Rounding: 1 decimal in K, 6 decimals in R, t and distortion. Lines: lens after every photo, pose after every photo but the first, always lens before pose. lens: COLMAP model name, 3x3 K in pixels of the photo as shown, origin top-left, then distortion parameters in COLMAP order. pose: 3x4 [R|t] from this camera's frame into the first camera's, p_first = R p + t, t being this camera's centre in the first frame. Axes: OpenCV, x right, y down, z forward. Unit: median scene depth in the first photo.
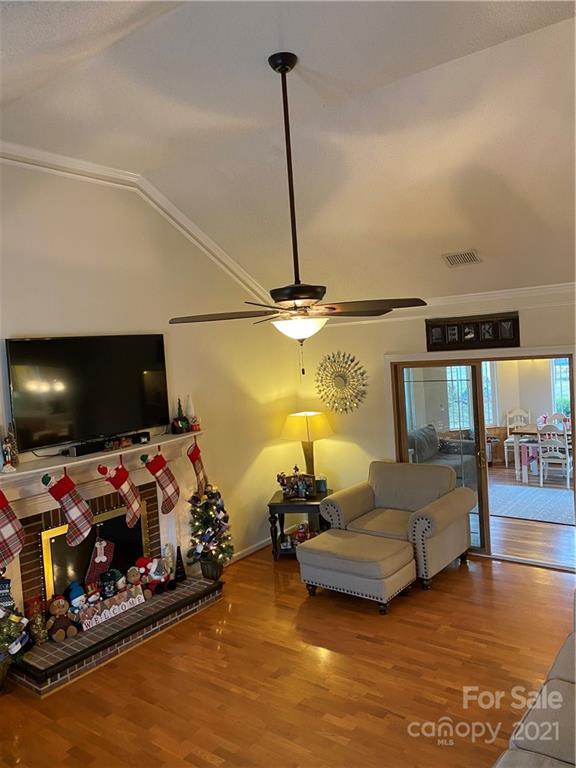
lens RADIAL K [[587.0, 0, 288.0], [0, 587.0, 384.0], [0, 0, 1]] dist [-0.001626, -0.005405]
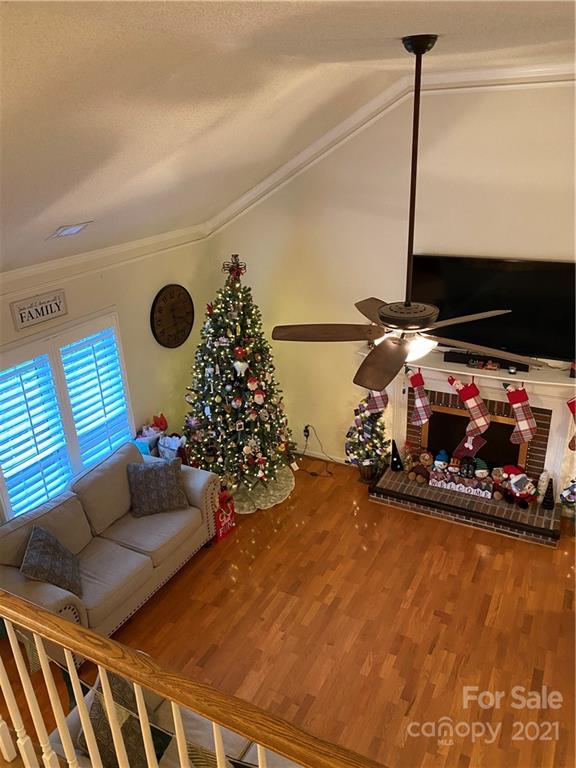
lens RADIAL K [[587.0, 0, 288.0], [0, 587.0, 384.0], [0, 0, 1]] dist [-0.001626, -0.005405]
pose [[0.164093, 0.441887, -0.881935, 0.658412], [-0.034056, 0.896059, 0.442627, -0.350677], [0.985857, -0.042597, 0.162085, 0.493985]]
